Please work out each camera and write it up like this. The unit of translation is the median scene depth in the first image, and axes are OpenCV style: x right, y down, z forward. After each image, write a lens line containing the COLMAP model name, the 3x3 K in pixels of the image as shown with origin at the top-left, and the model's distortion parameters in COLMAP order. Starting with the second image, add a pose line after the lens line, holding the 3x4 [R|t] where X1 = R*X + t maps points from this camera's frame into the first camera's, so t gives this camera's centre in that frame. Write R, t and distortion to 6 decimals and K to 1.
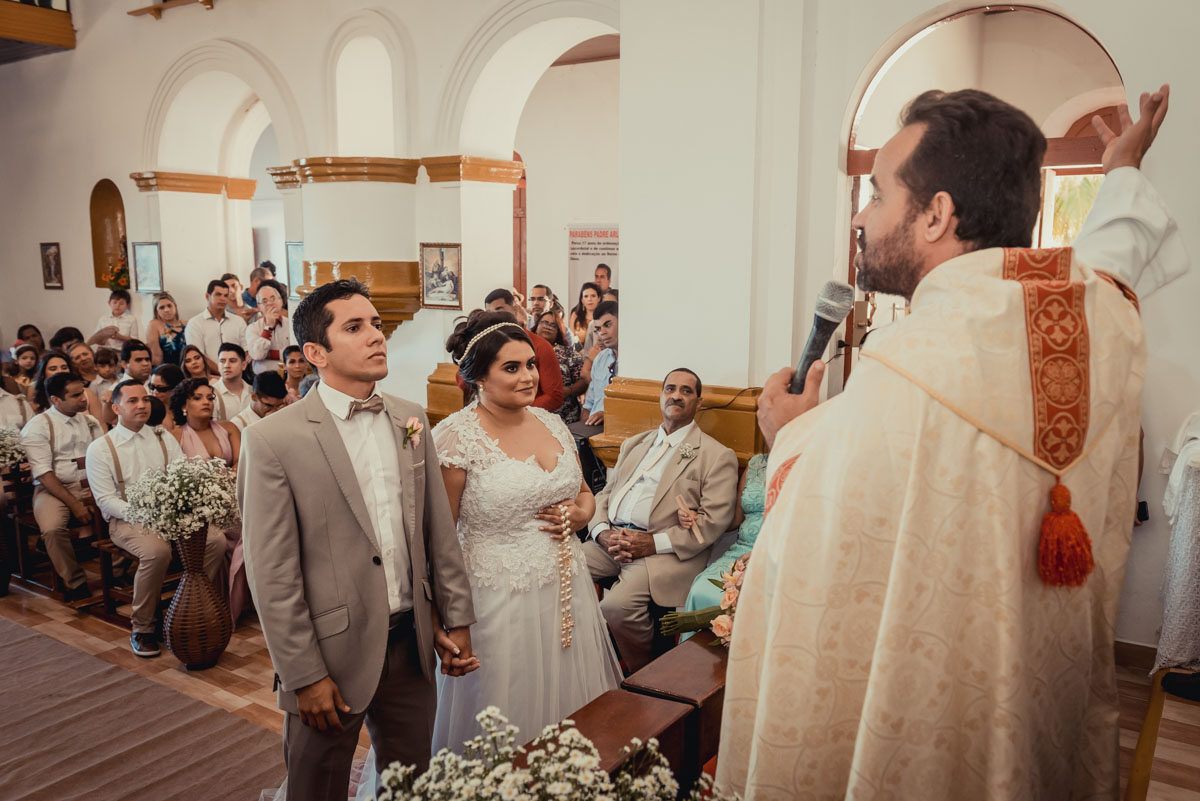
lens RADIAL K [[976.9, 0, 601.5], [0, 976.9, 403.6], [0, 0, 1]] dist [0.008585, 0.006647]
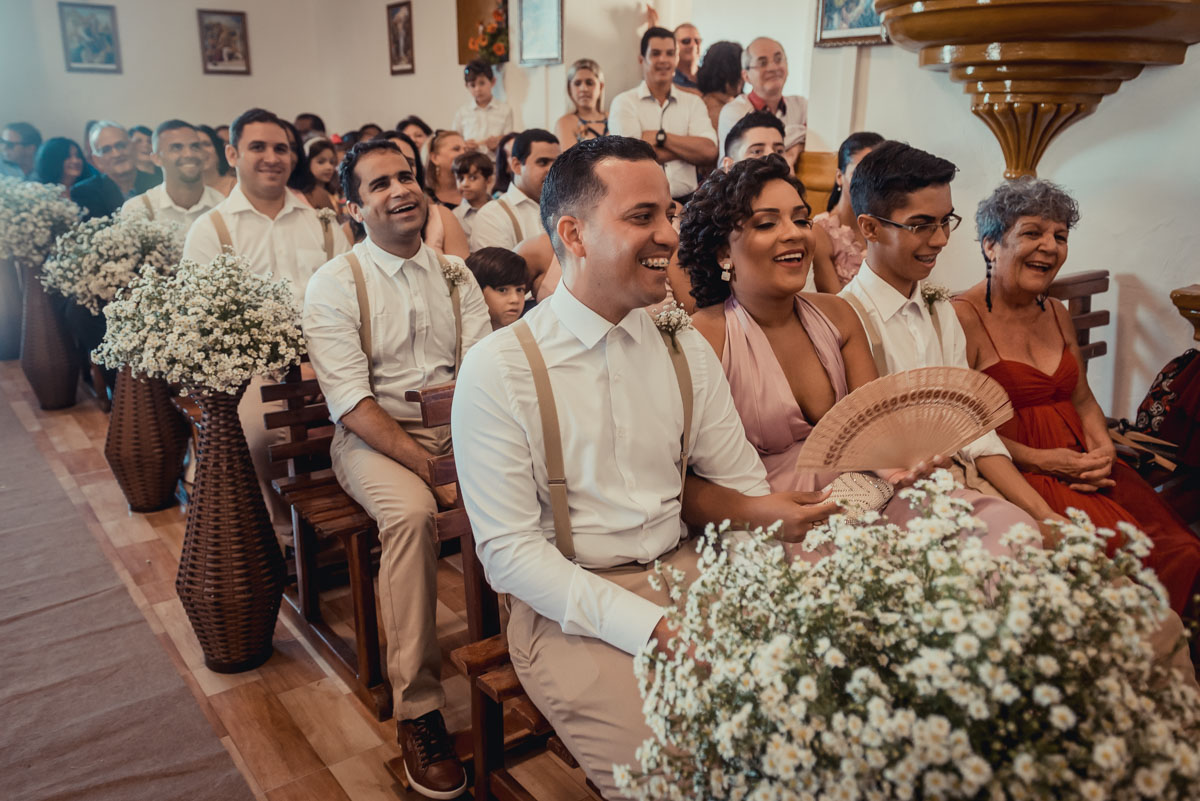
lens RADIAL K [[958.8, 0, 599.4], [0, 958.8, 399.9], [0, 0, 1]] dist [0.120394, 0.002543]
pose [[0.948934, 0.106183, -0.297069, -0.365753], [-0.067479, 0.988178, 0.137661, 0.012055], [0.308175, -0.110586, 0.944880, 0.677864]]
